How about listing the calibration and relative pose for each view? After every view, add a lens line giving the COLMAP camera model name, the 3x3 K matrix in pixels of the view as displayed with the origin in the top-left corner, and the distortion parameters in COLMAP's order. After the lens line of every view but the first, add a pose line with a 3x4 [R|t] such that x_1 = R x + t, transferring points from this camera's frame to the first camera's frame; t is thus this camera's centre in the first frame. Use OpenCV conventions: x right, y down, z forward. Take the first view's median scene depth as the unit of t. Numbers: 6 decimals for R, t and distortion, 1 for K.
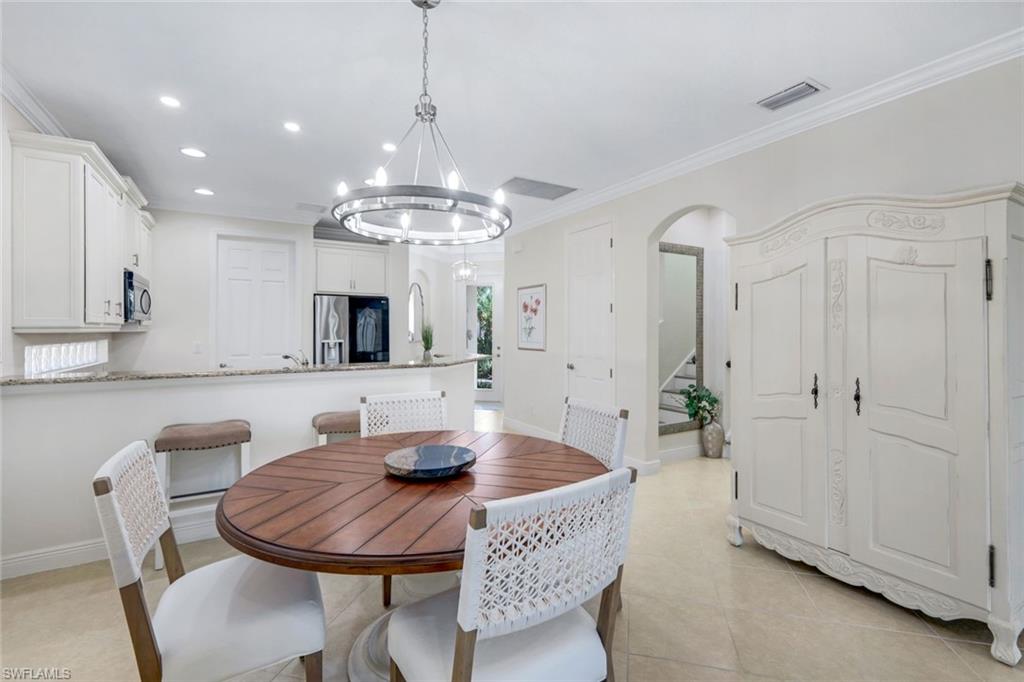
lens RADIAL K [[456.4, 0, 515.1], [0, 456.4, 325.7], [0, 0, 1]] dist [0.002109, 0.000348]
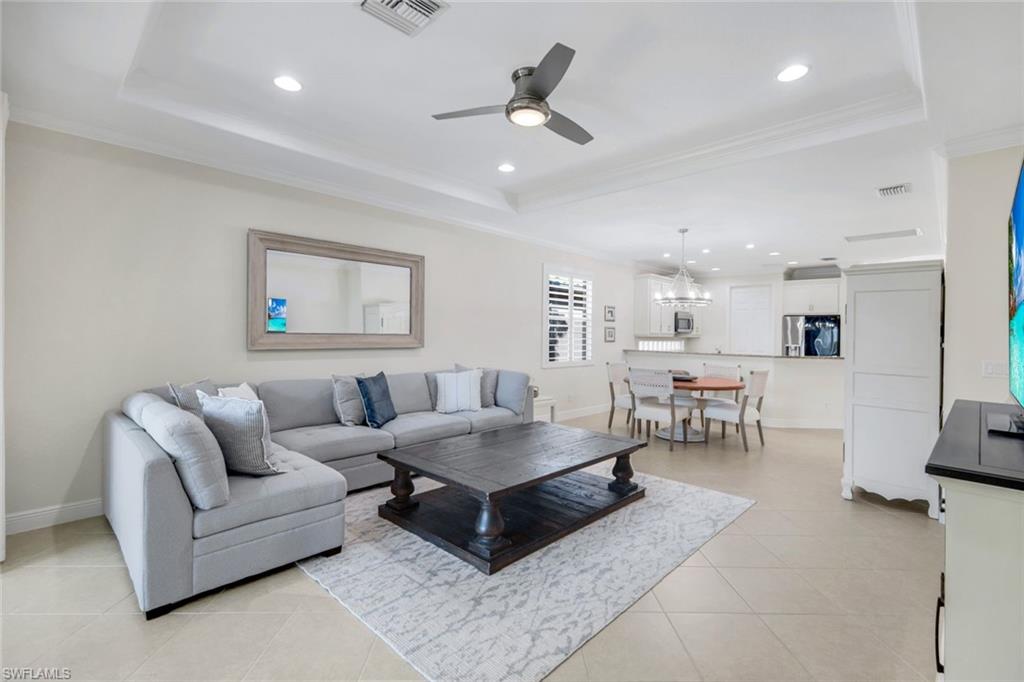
lens RADIAL K [[456.4, 0, 515.1], [0, 456.4, 325.7], [0, 0, 1]] dist [0.002109, 0.000348]
pose [[0.267454, -0.016284, -0.963433, 0.629386], [-0.009624, 0.999762, -0.019569, 0.004585], [0.963523, 0.014506, 0.267234, -0.243630]]
